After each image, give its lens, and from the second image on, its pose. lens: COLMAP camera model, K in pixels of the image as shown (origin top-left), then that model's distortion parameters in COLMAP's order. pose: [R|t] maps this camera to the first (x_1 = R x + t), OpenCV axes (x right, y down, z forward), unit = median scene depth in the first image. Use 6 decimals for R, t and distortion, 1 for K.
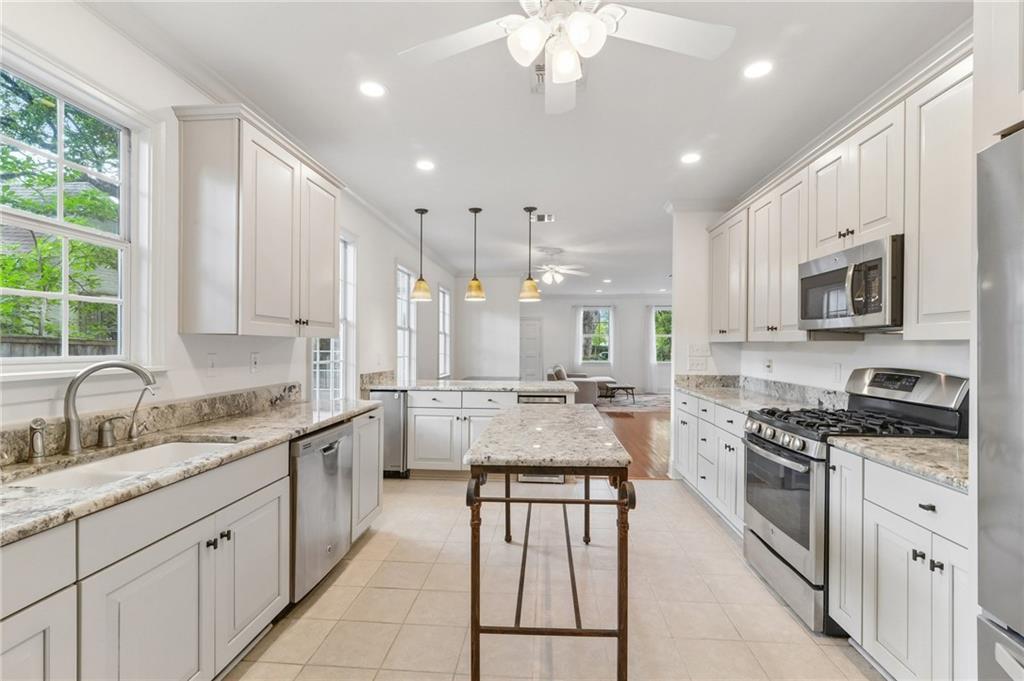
lens RADIAL K [[457.8, 0, 510.2], [0, 457.8, 342.5], [0, 0, 1]] dist [0.003697, -0.001018]
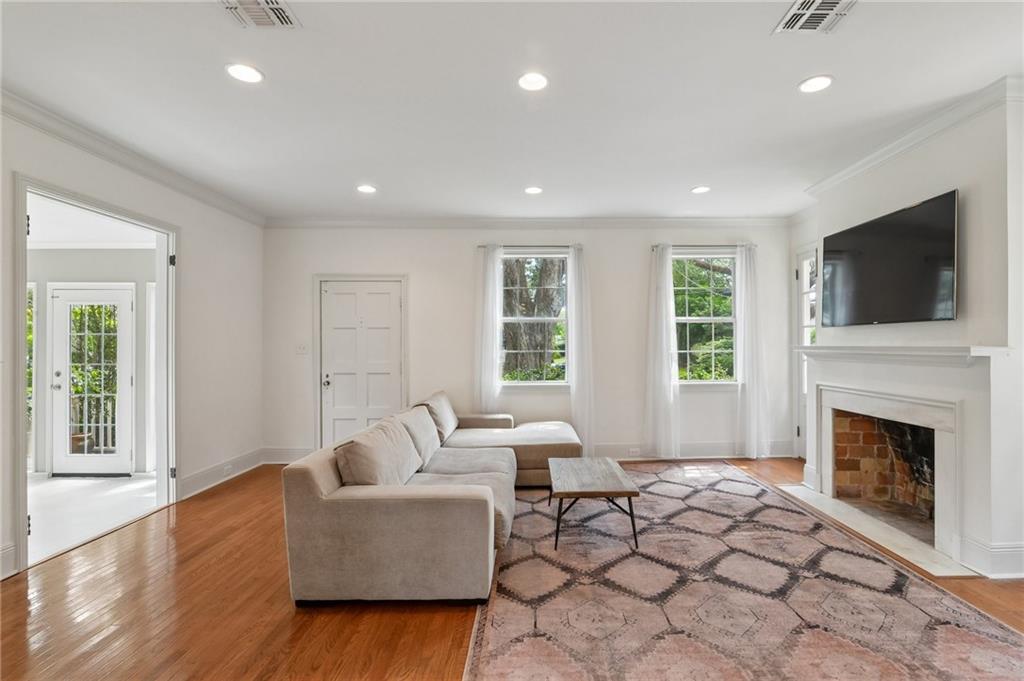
lens RADIAL K [[457.8, 0, 506.0], [0, 457.8, 341.9], [0, 0, 1]] dist [0.003697, -0.001018]
pose [[0.998637, -0.005035, 0.051951, 0.599205], [0.005245, 0.999979, -0.003894, 0.020753], [-0.051931, 0.004162, 0.998642, 2.517844]]
